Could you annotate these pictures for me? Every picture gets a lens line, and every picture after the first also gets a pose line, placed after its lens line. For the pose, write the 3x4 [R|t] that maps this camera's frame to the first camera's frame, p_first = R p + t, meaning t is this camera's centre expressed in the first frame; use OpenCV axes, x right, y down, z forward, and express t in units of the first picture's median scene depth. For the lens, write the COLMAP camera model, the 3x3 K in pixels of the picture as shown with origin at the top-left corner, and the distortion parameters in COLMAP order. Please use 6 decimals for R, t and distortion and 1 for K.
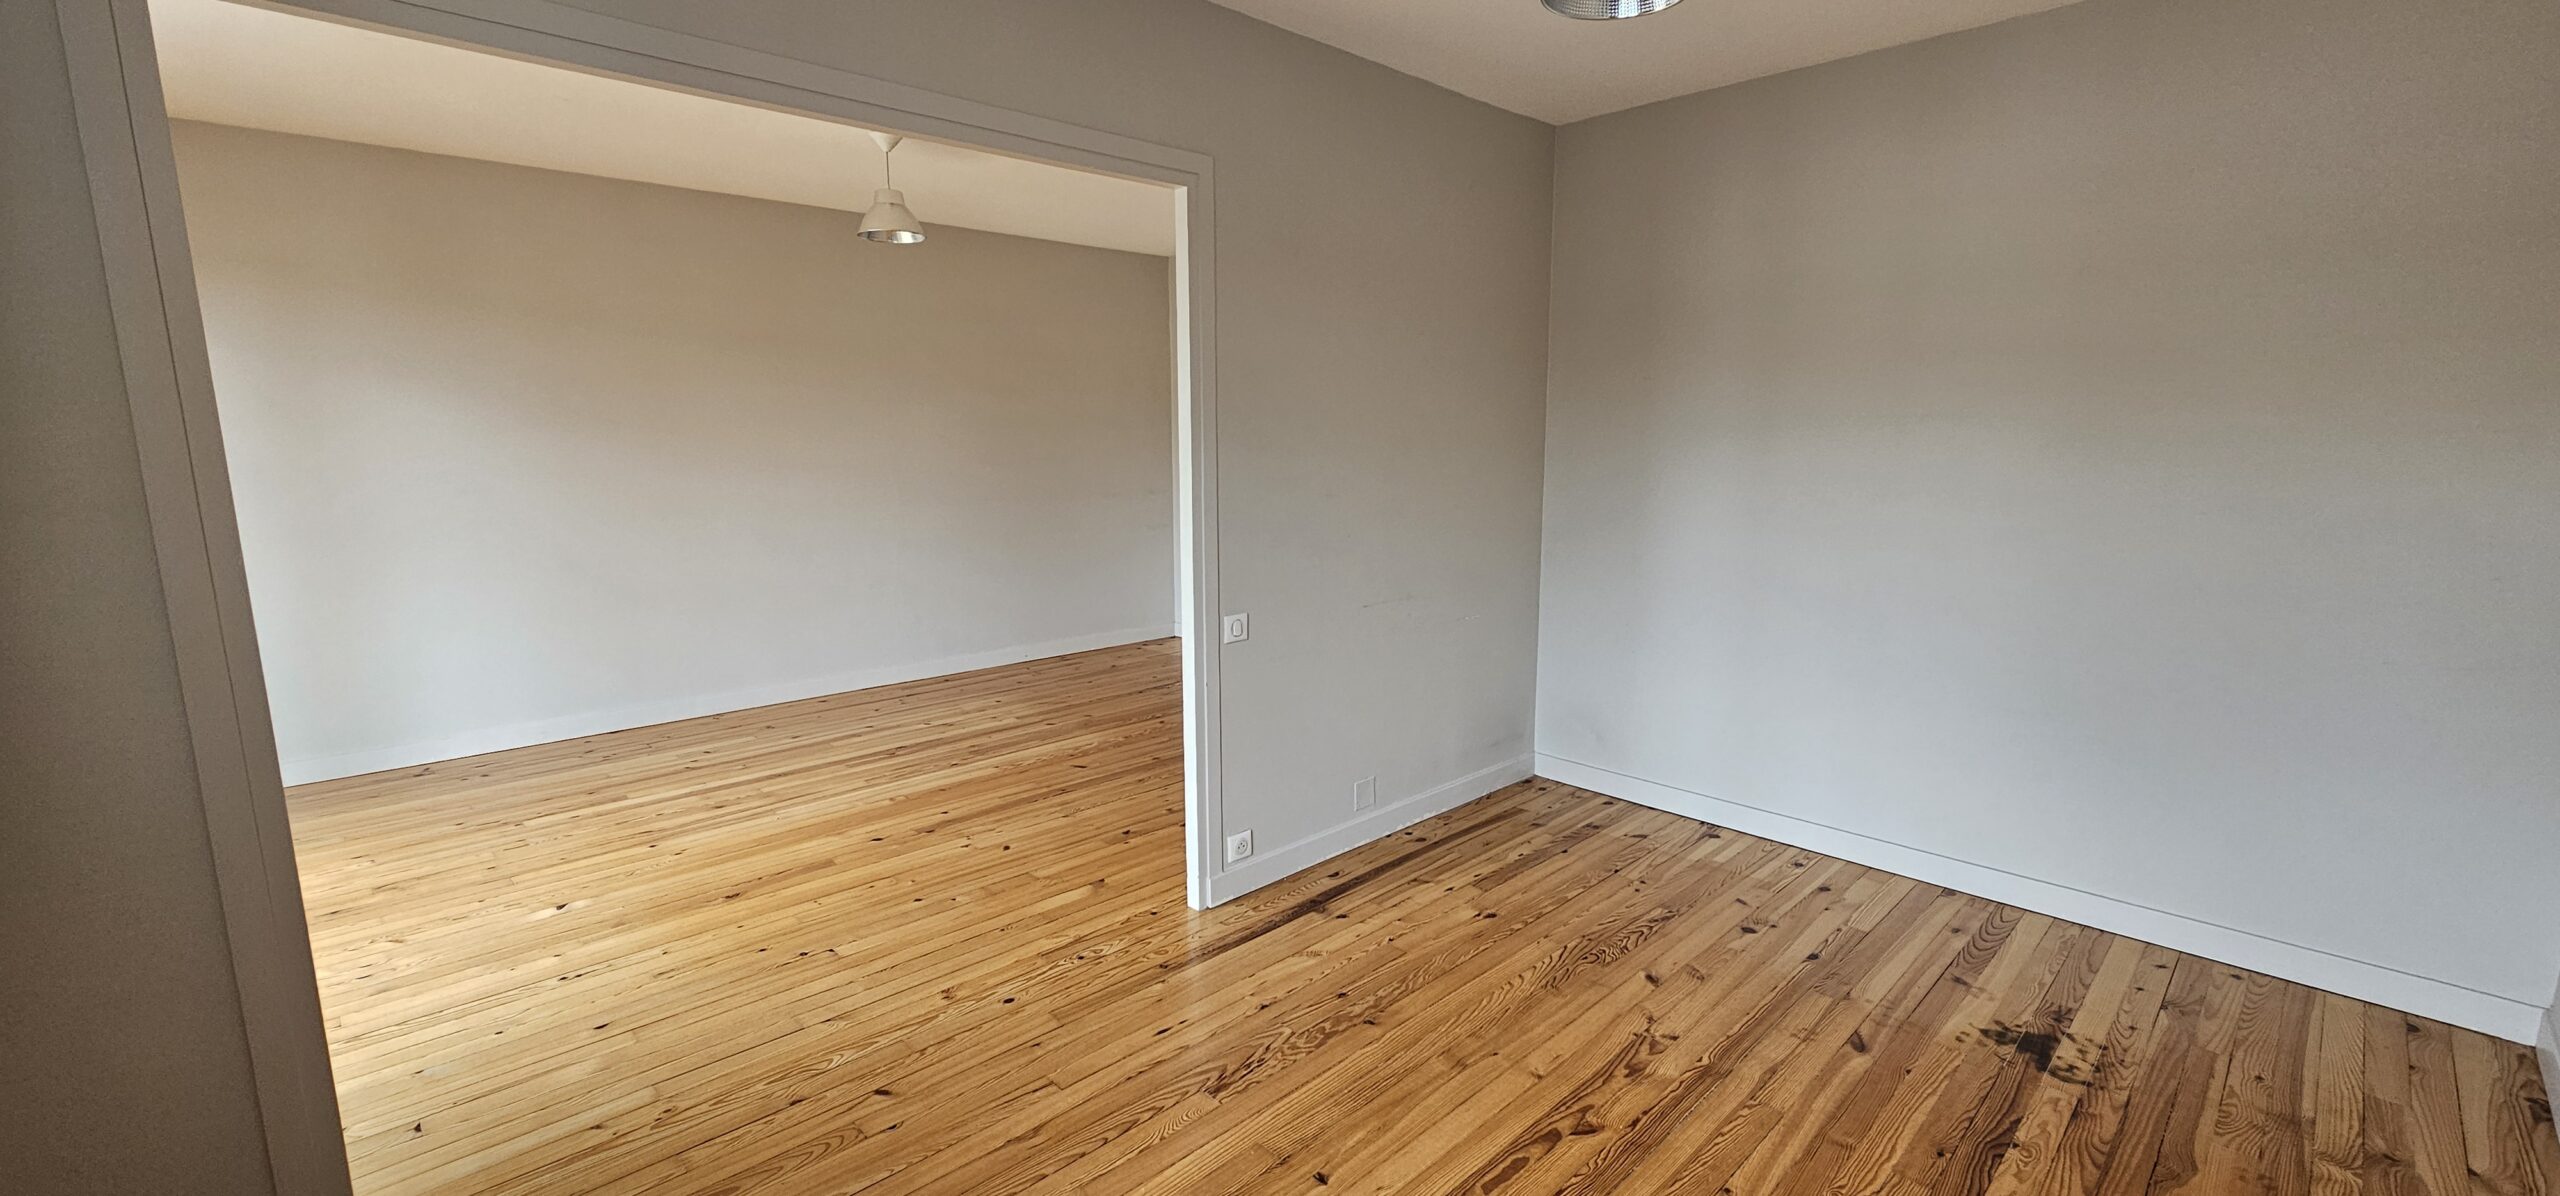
lens RADIAL K [[1046.1, 0, 1281.0], [0, 1046.1, 602.6], [0, 0, 1]] dist [0.001060, -0.000111]
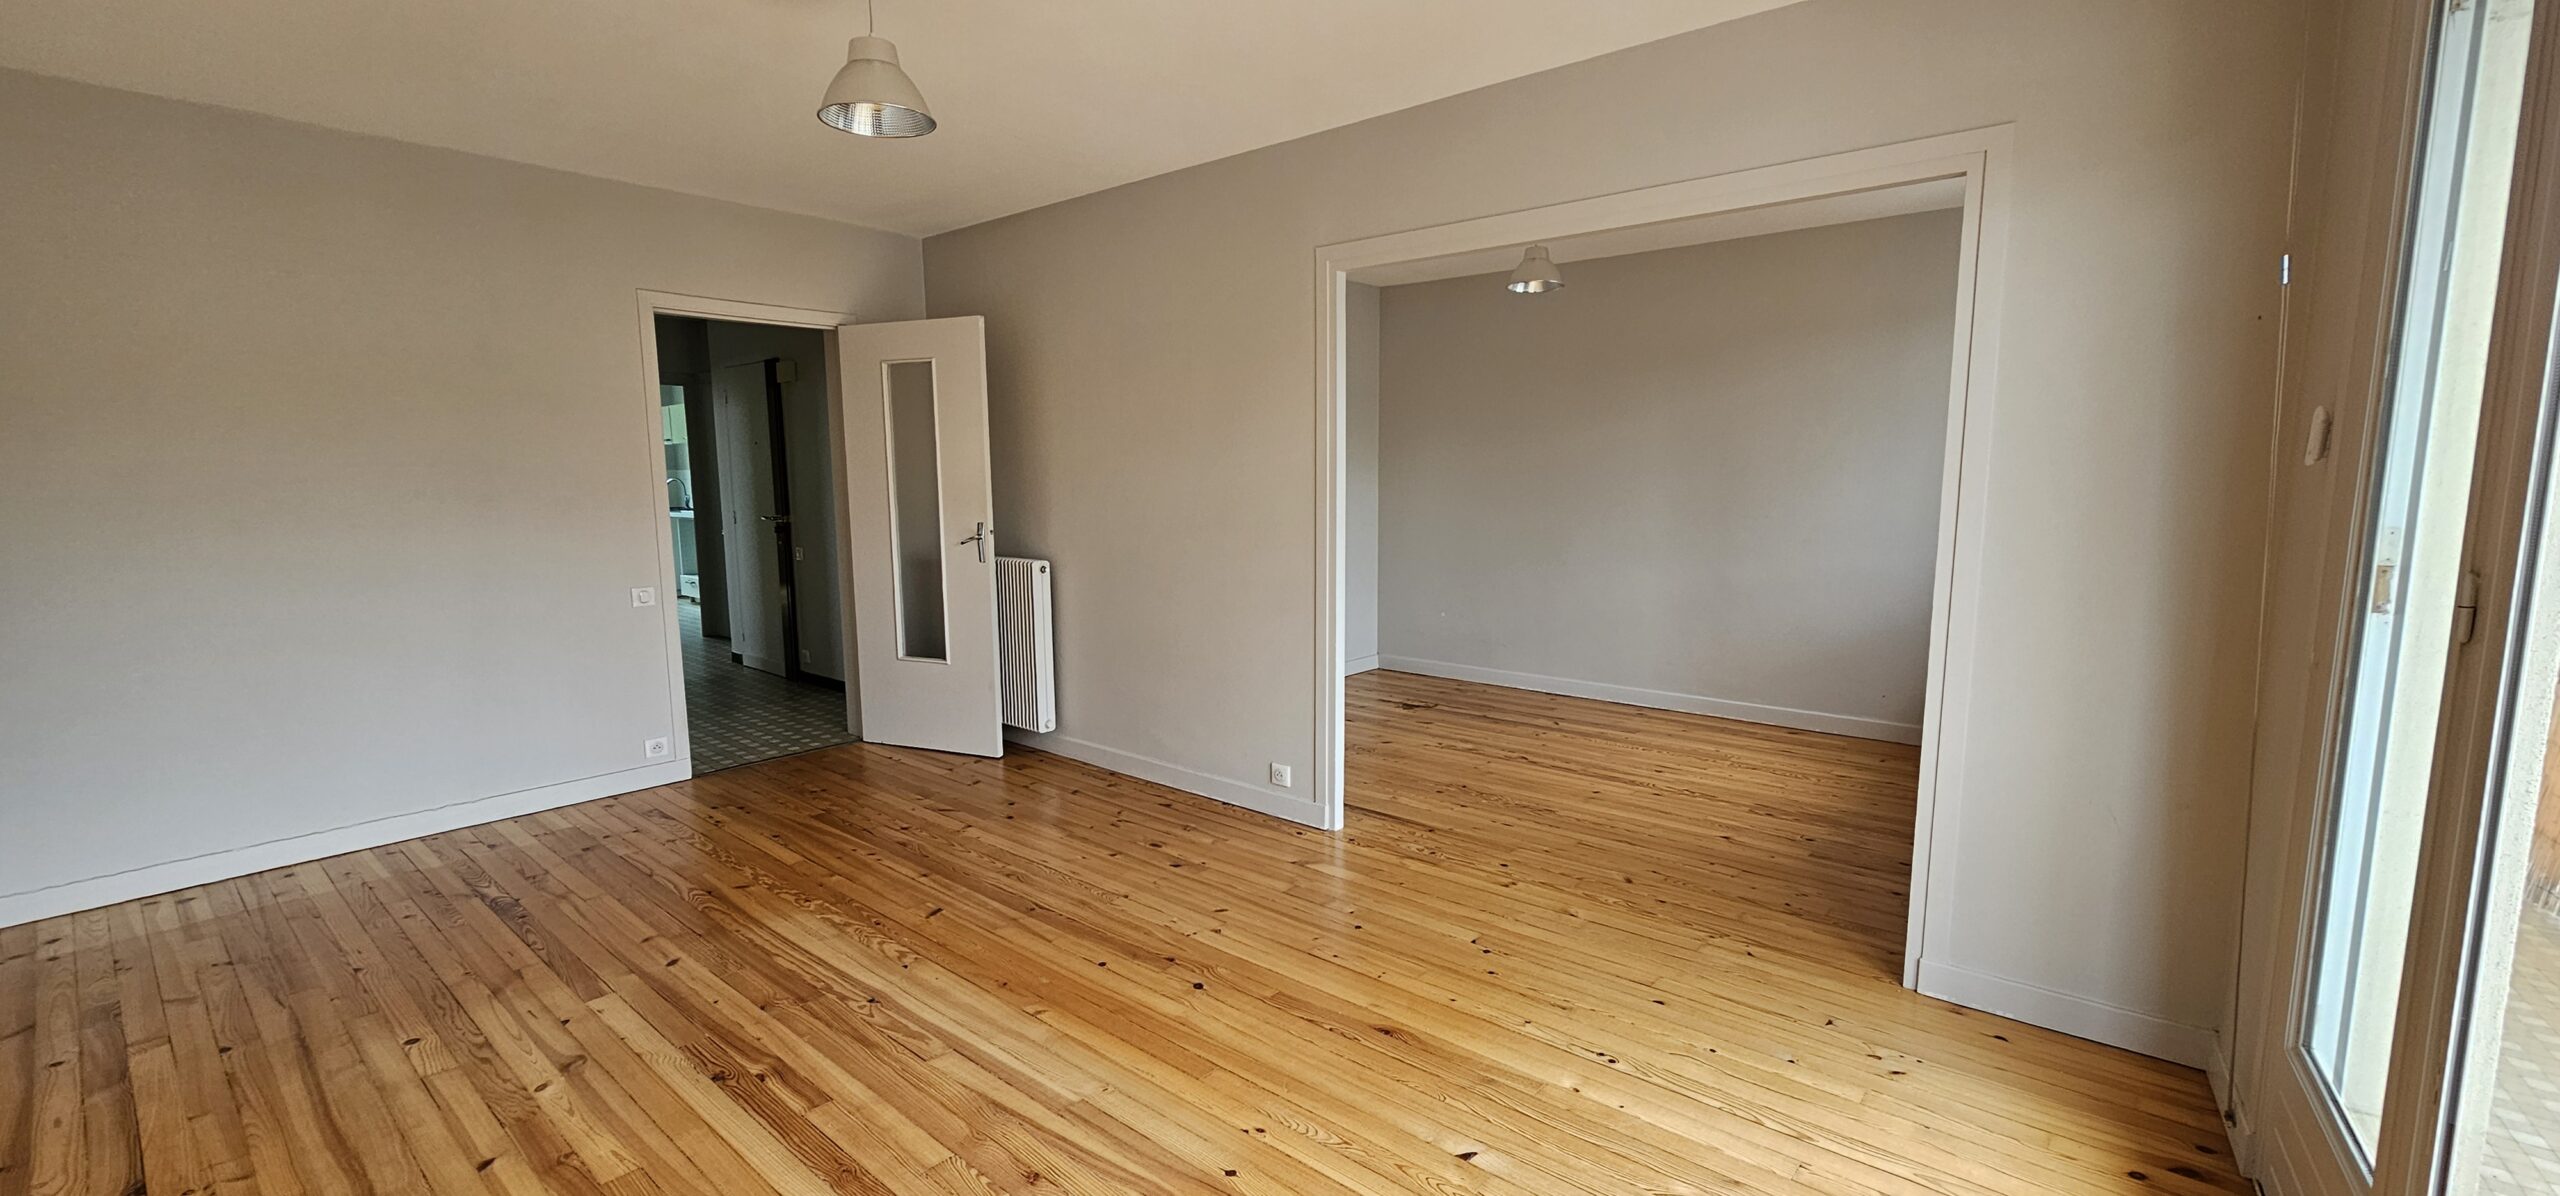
lens RADIAL K [[1046.1, 0, 1287.3], [0, 1046.1, 601.2], [0, 0, 1]] dist [0.001060, -0.000111]
pose [[-0.092350, -0.122091, 0.988213, -1.070047], [0.169317, 0.976075, 0.136415, -0.132225], [-0.981225, 0.179919, -0.069468, 0.909839]]
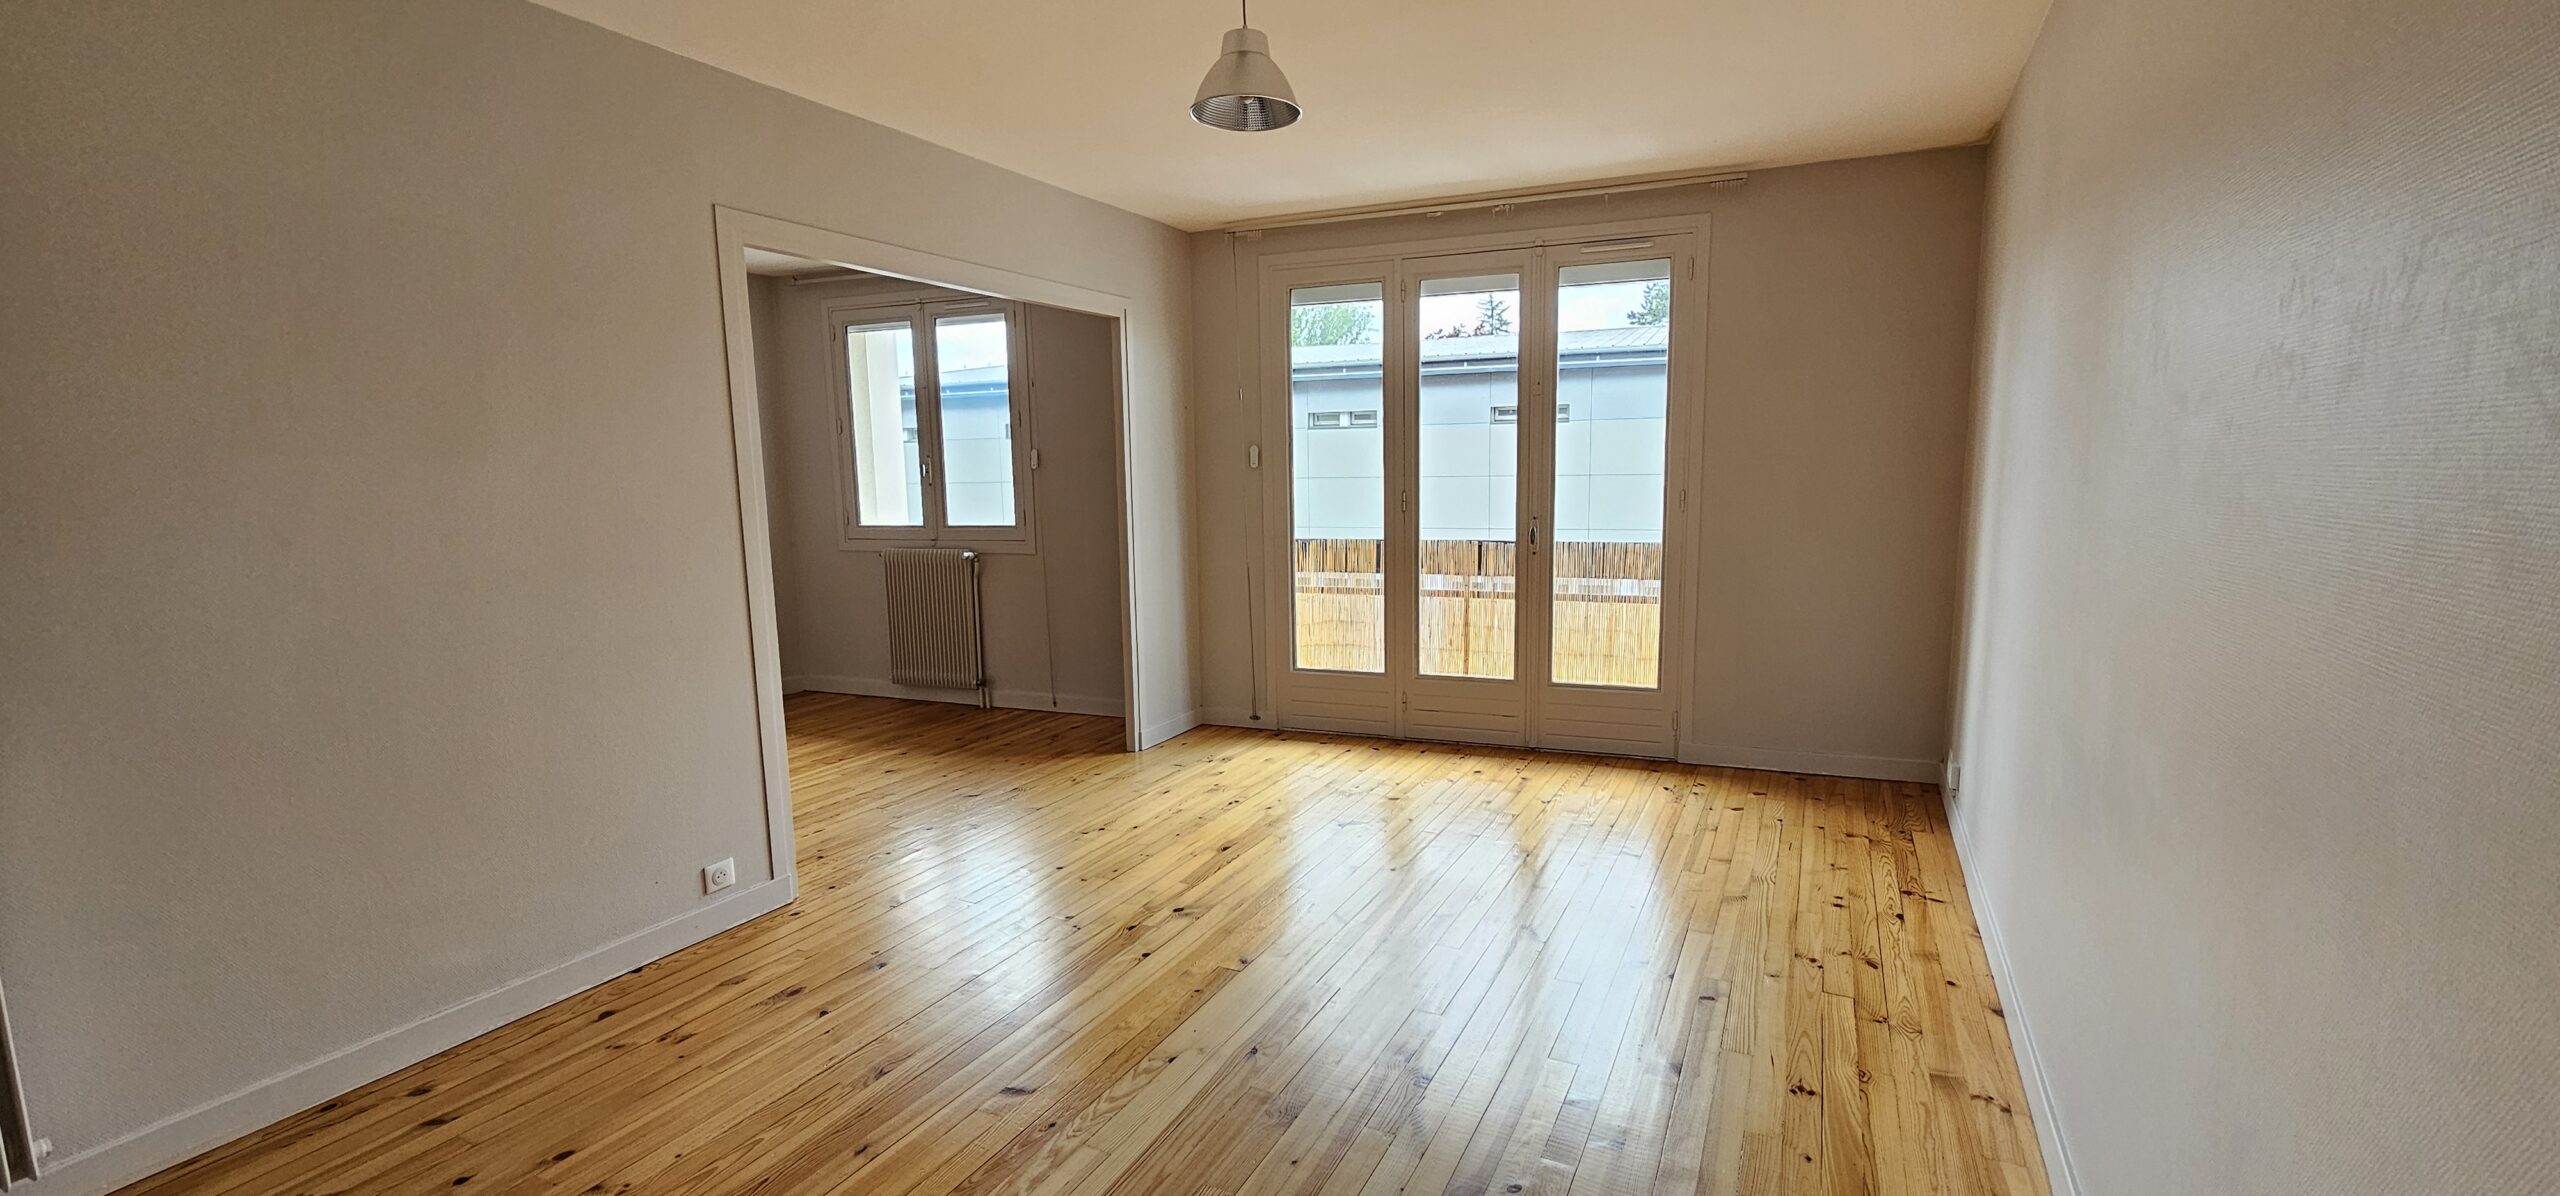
lens RADIAL K [[1046.1, 0, 1288.3], [0, 1046.1, 600.5], [0, 0, 1]] dist [0.001060, -0.000111]
pose [[-0.946976, 0.056902, -0.316226, -0.205312], [-0.036330, 0.958919, 0.281345, -0.267319], [0.319244, 0.277915, -0.906006, 1.700942]]
